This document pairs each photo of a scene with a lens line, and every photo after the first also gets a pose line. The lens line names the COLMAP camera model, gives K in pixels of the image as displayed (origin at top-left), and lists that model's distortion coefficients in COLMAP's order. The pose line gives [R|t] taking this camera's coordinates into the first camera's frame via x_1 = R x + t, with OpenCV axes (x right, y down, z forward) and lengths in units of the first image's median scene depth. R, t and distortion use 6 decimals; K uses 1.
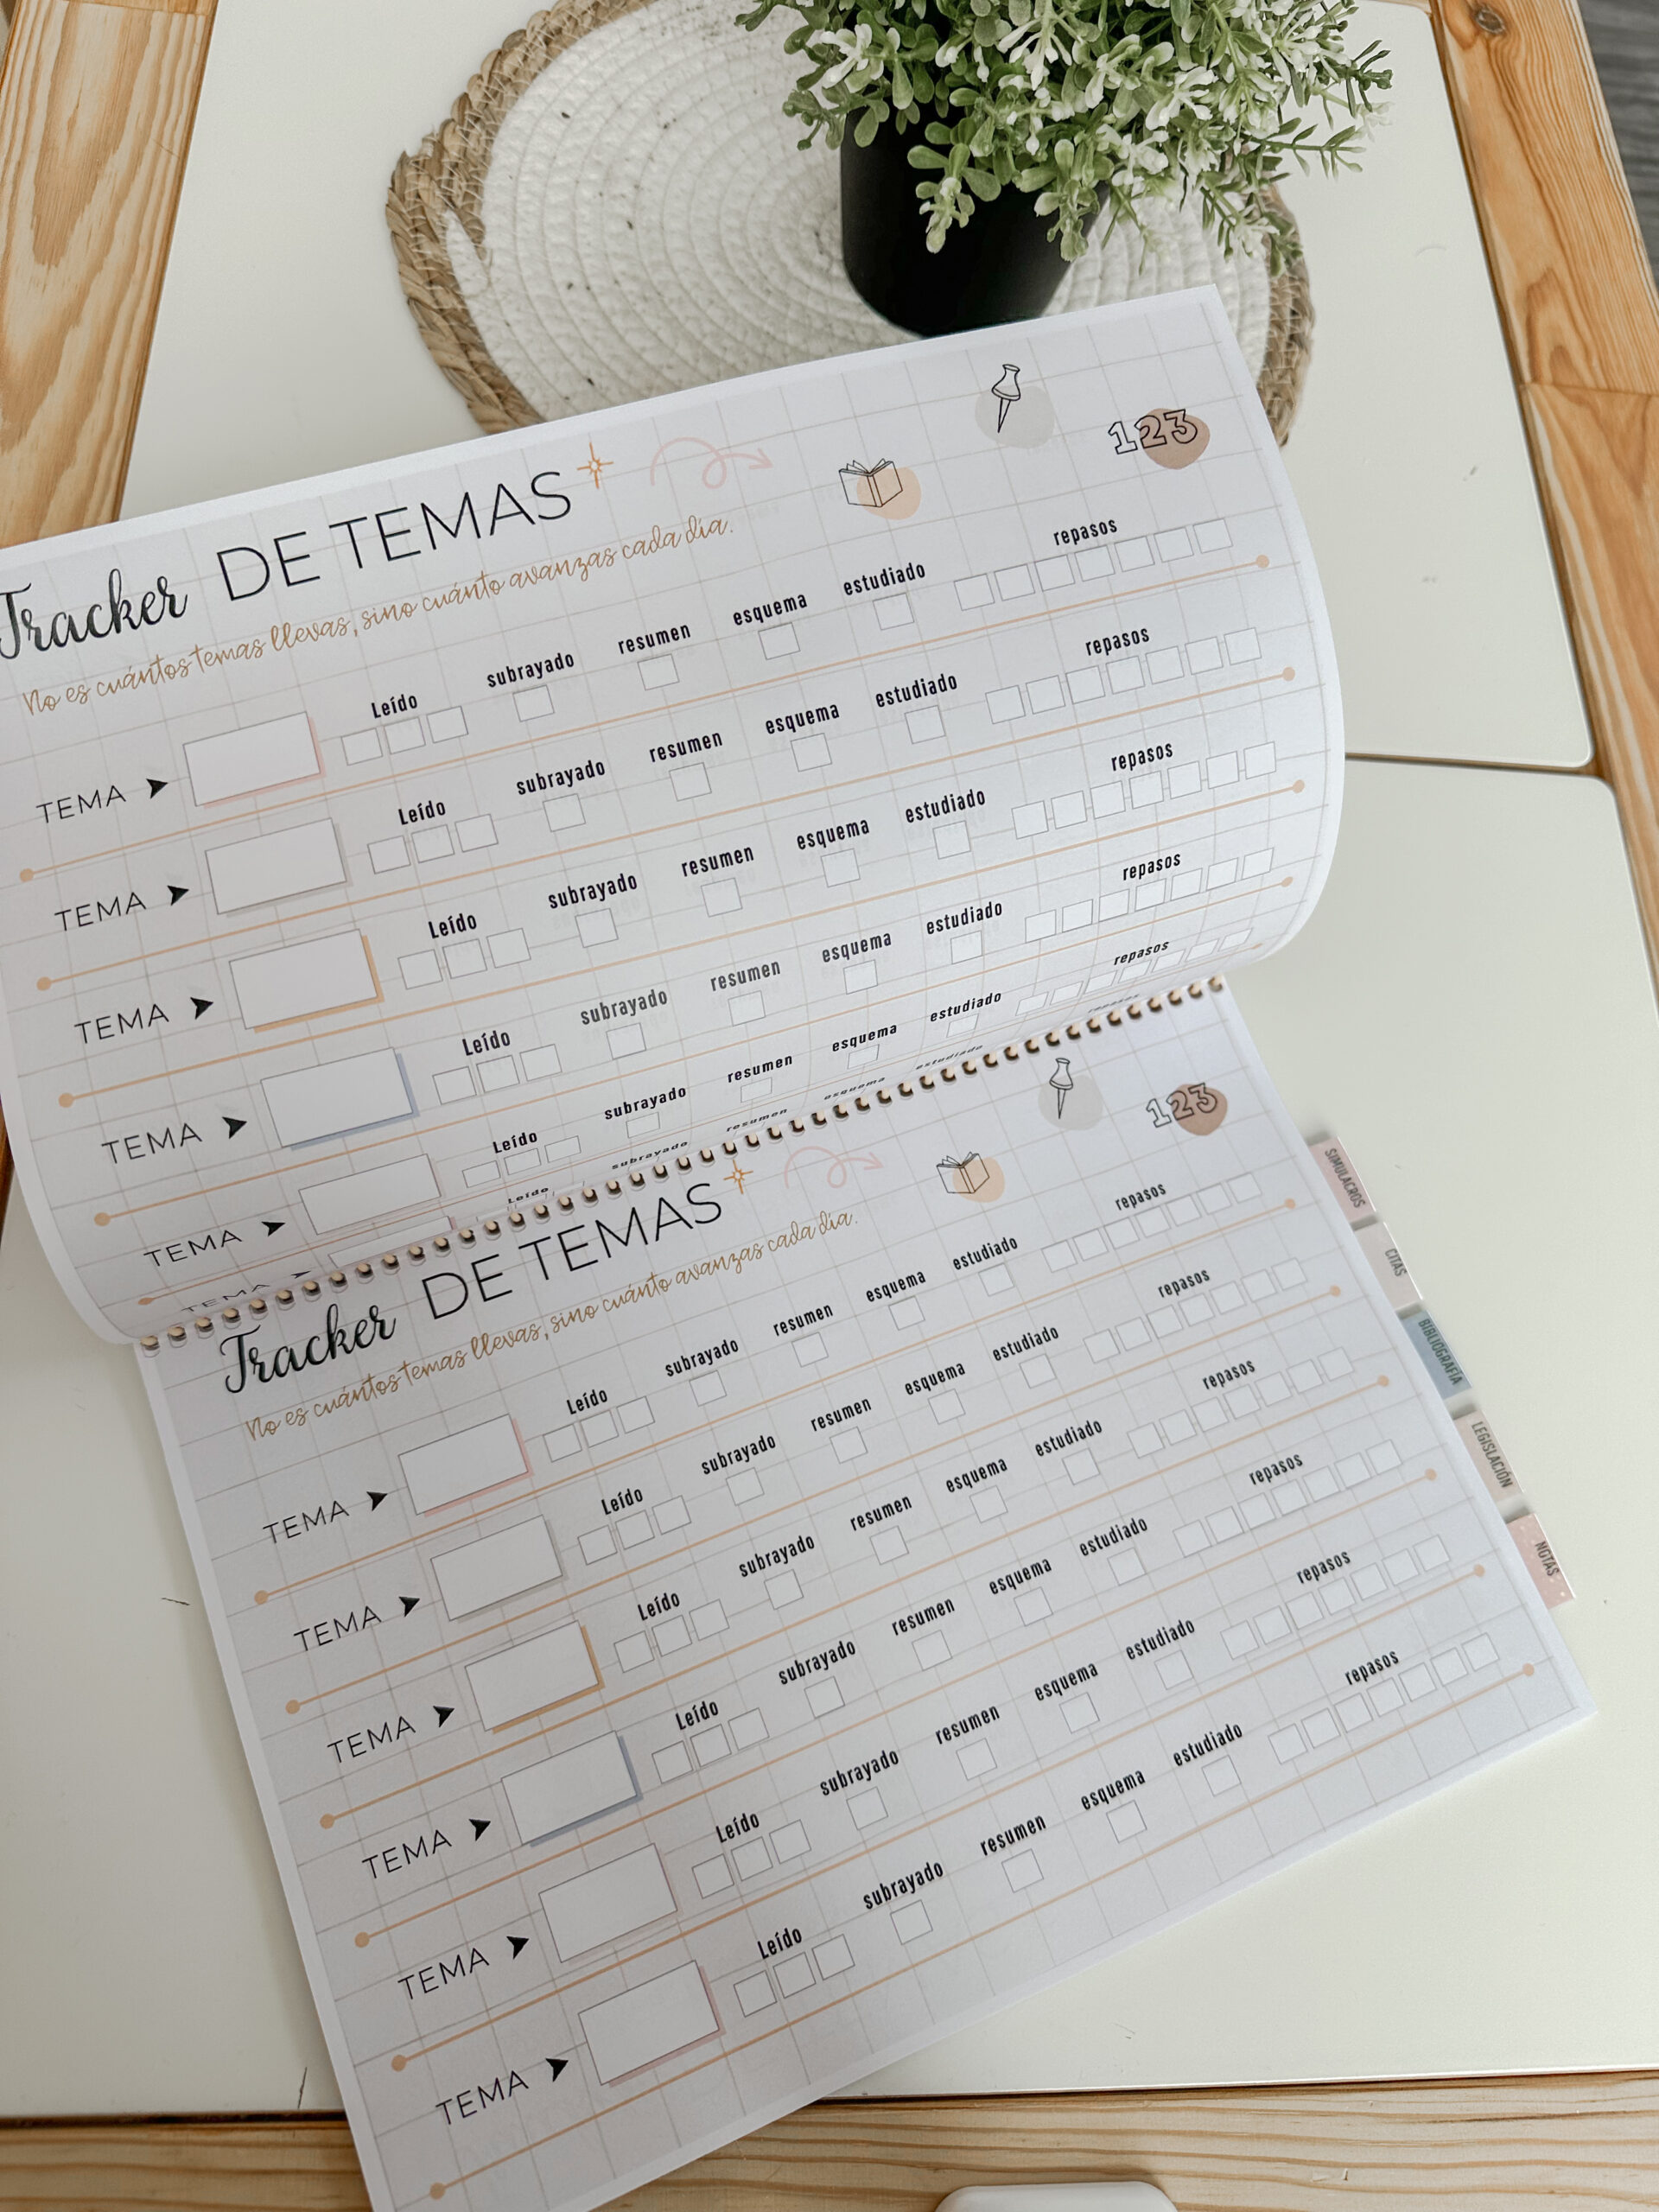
lens RADIAL K [[1650.1, 0, 823.4], [0, 1650.1, 1121.2], [0, 0, 1]] dist [-0.033565, 0.010152]
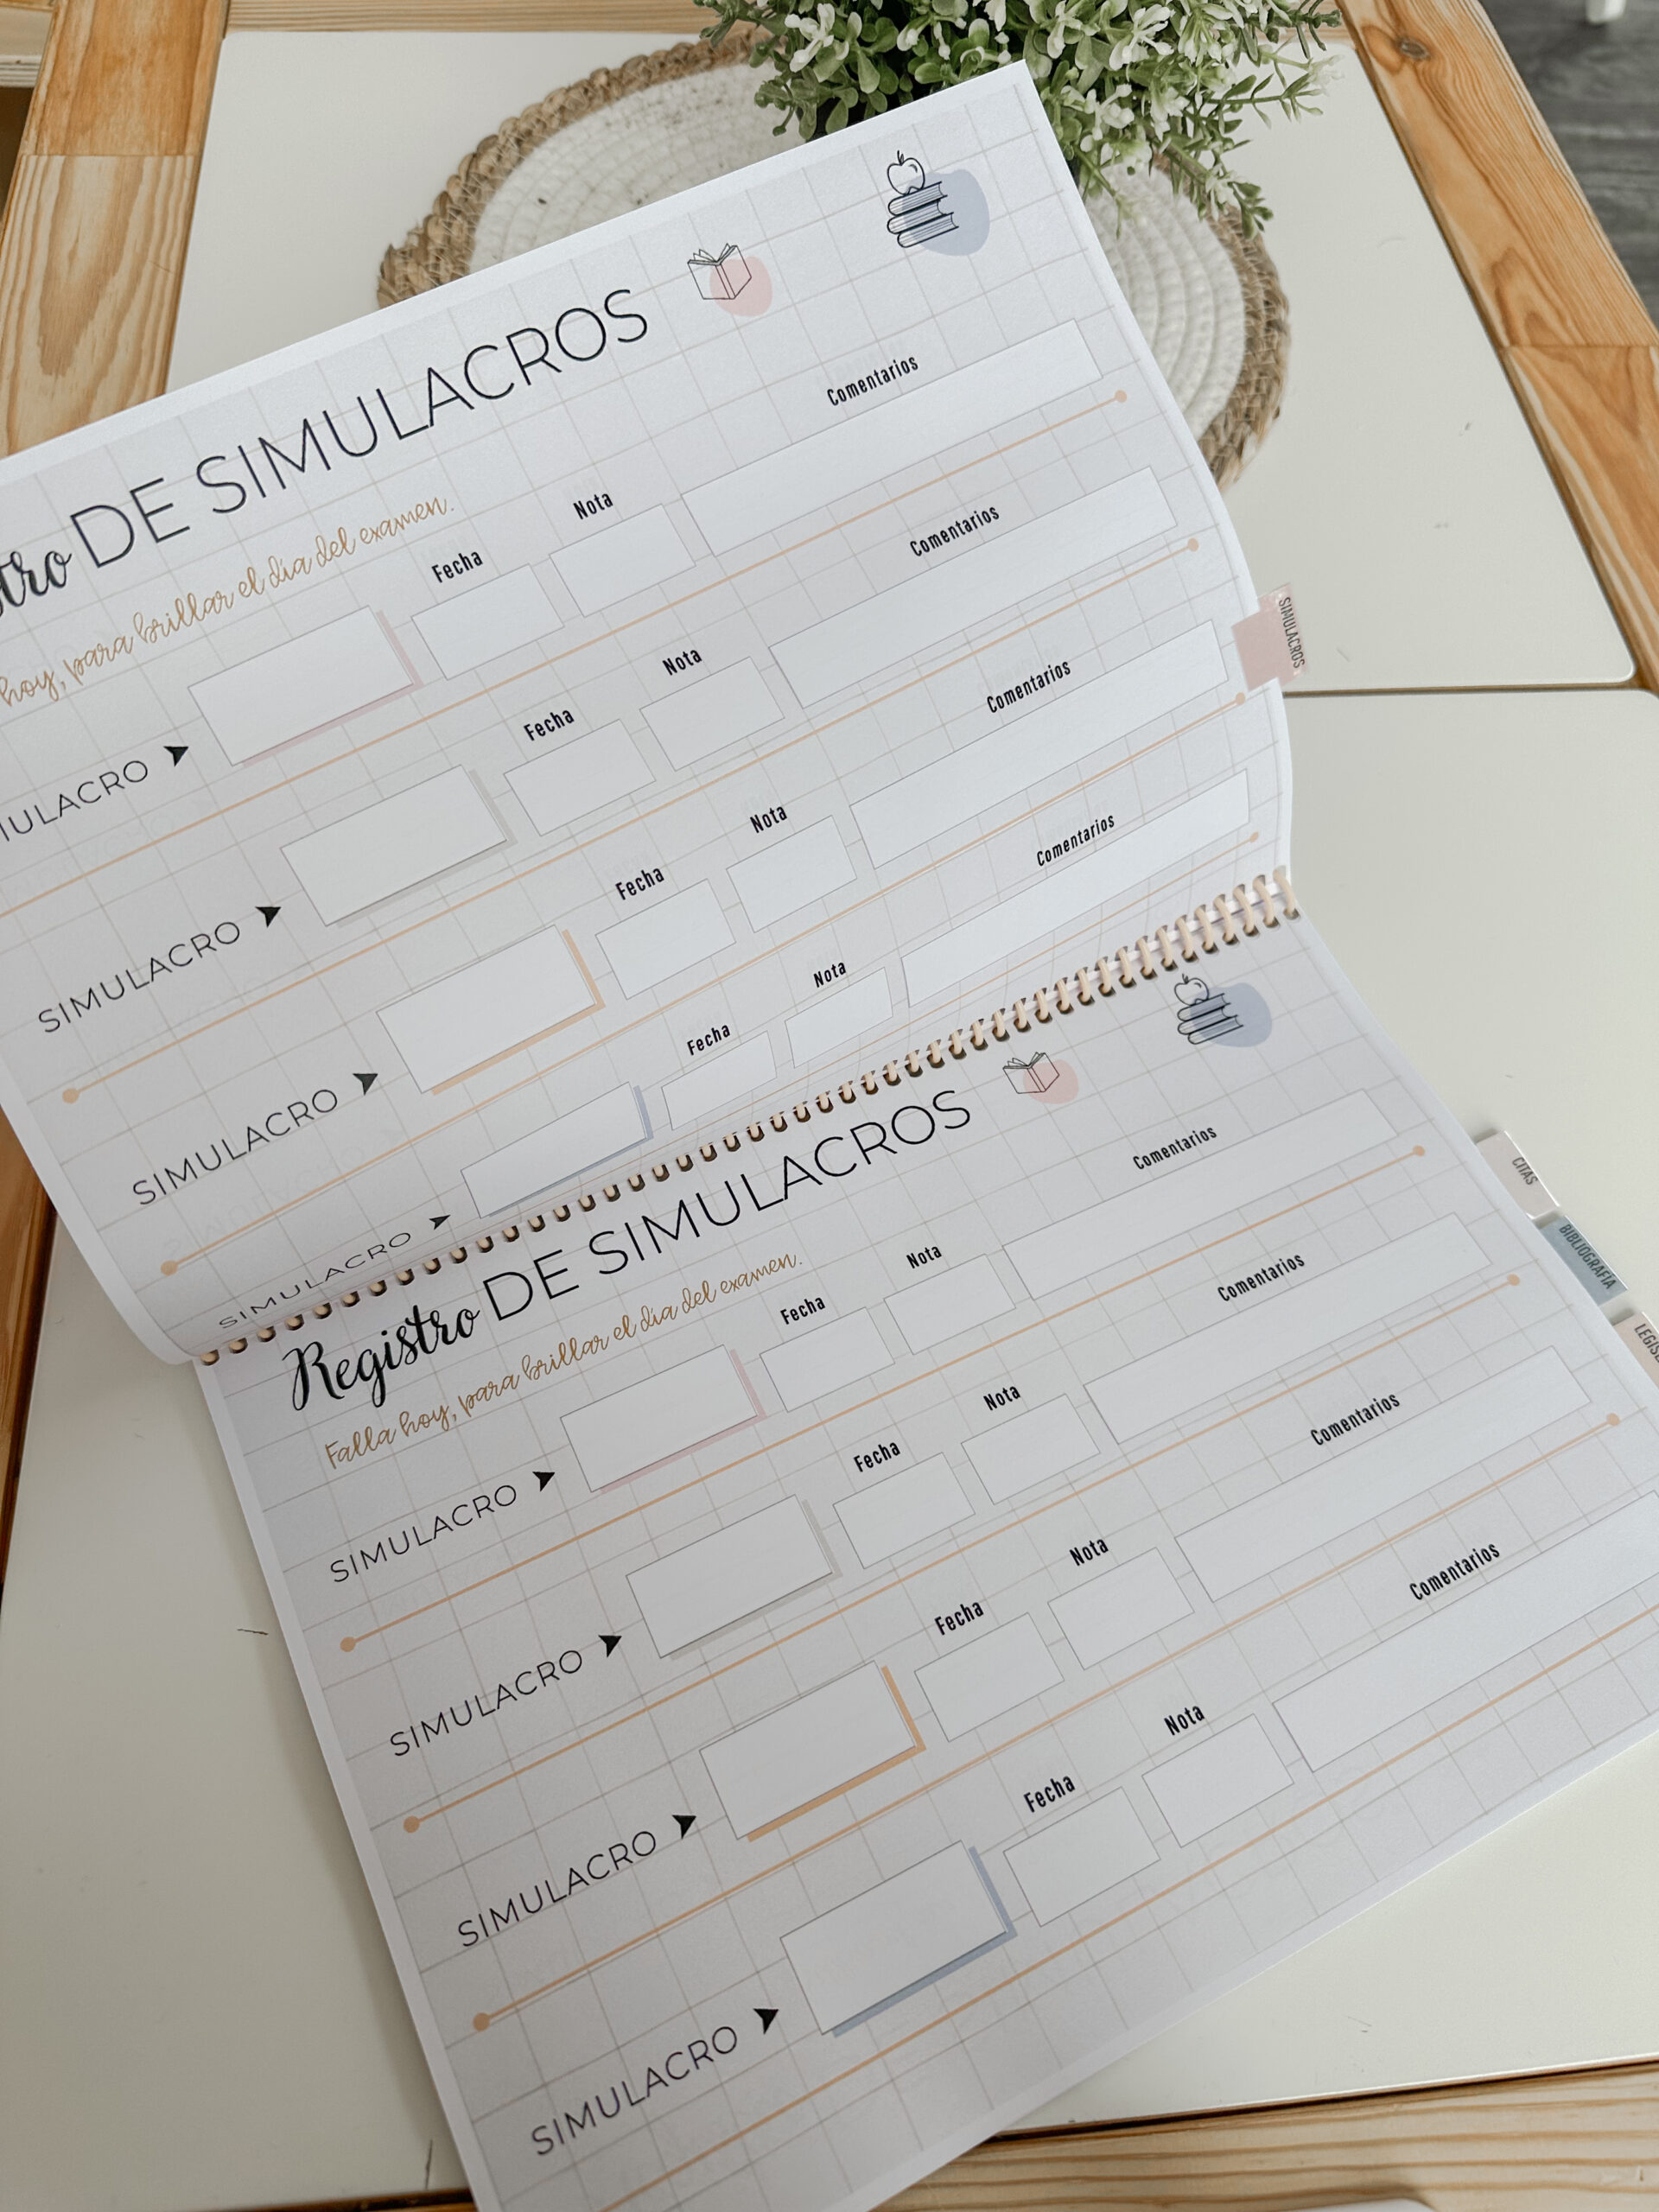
lens RADIAL K [[1650.1, 0, 823.4], [0, 1650.1, 1121.2], [0, 0, 1]] dist [-0.033565, 0.010152]
pose [[0.994464, -0.103866, -0.015913, -0.024764], [0.101012, 0.986675, -0.127549, 0.113955], [0.028949, 0.125235, 0.991705, 0.048303]]
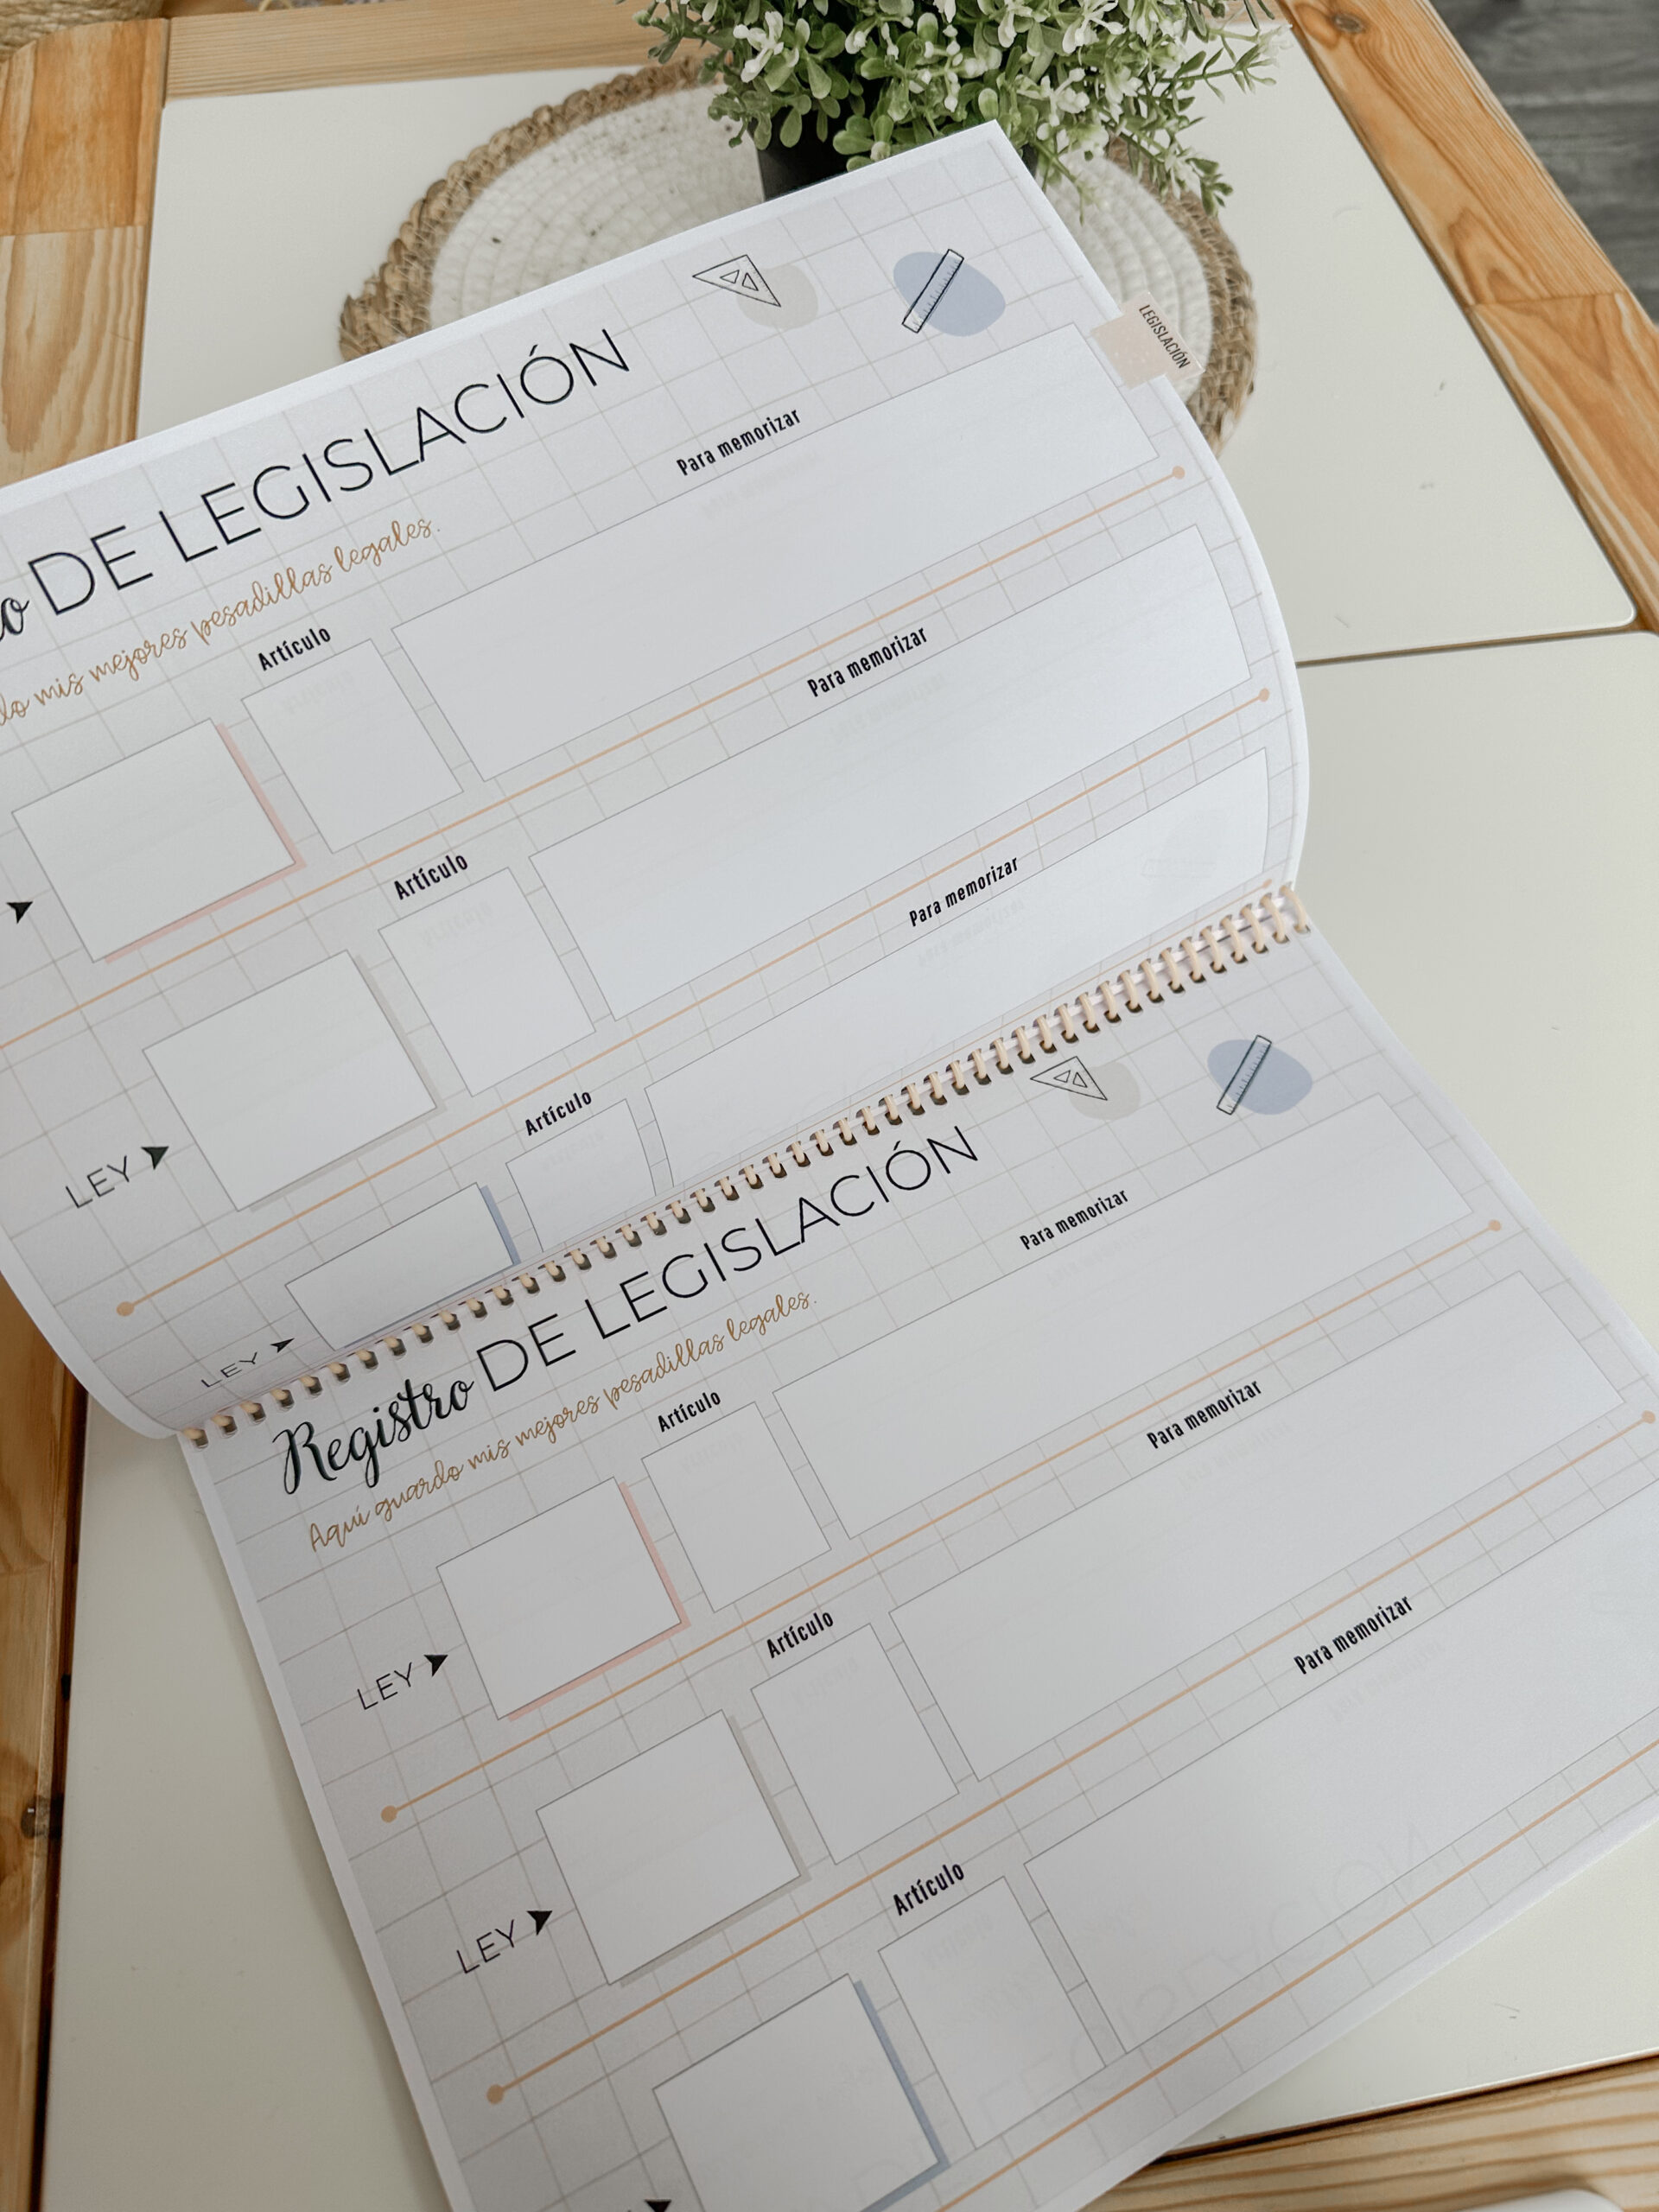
lens RADIAL K [[1649.6, 0, 832.6], [0, 1649.6, 1116.2], [0, 0, 1]] dist [-0.033989, 0.009961]
pose [[0.982179, -0.187642, -0.010731, -0.042470], [0.184076, 0.971902, -0.146707, 0.116624], [0.037958, 0.142117, 0.989122, 0.063474]]
